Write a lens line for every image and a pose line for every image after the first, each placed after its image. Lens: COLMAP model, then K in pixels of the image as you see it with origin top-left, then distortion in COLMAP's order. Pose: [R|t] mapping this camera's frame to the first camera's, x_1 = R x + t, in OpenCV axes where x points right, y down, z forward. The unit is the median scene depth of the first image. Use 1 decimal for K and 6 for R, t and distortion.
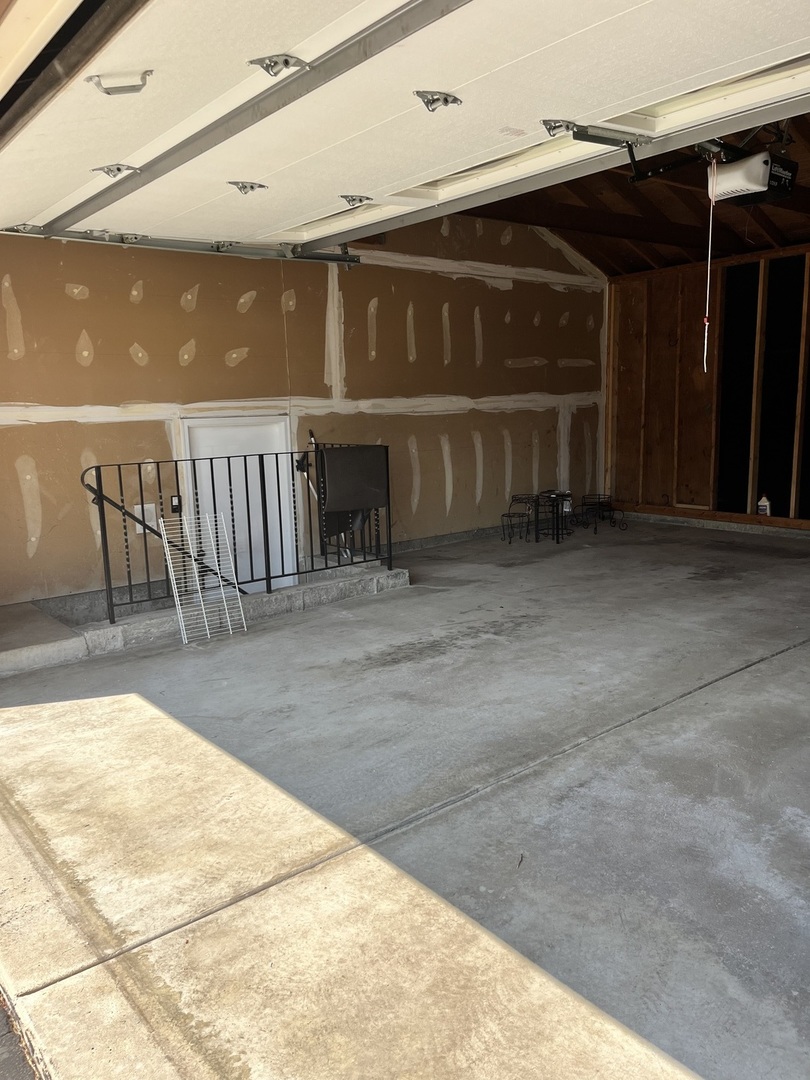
lens RADIAL K [[822.3, 0, 405.6], [0, 822.3, 541.1], [0, 0, 1]] dist [0.042757, -0.049940]
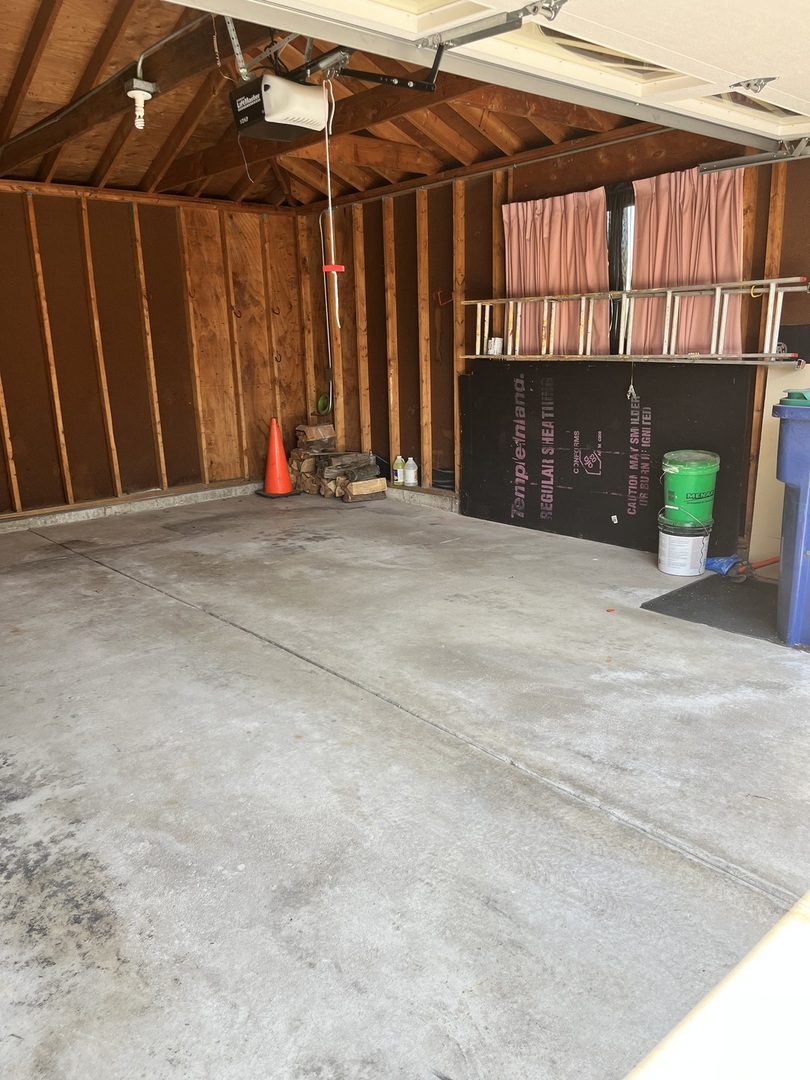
lens RADIAL K [[822.3, 0, 405.0], [0, 822.3, 541.4], [0, 0, 1]] dist [0.042757, -0.049940]
pose [[-0.048277, -0.211723, 0.976137, -0.505704], [0.199786, 0.955480, 0.217124, -0.147667], [-0.978650, 0.205500, -0.003828, 0.889540]]
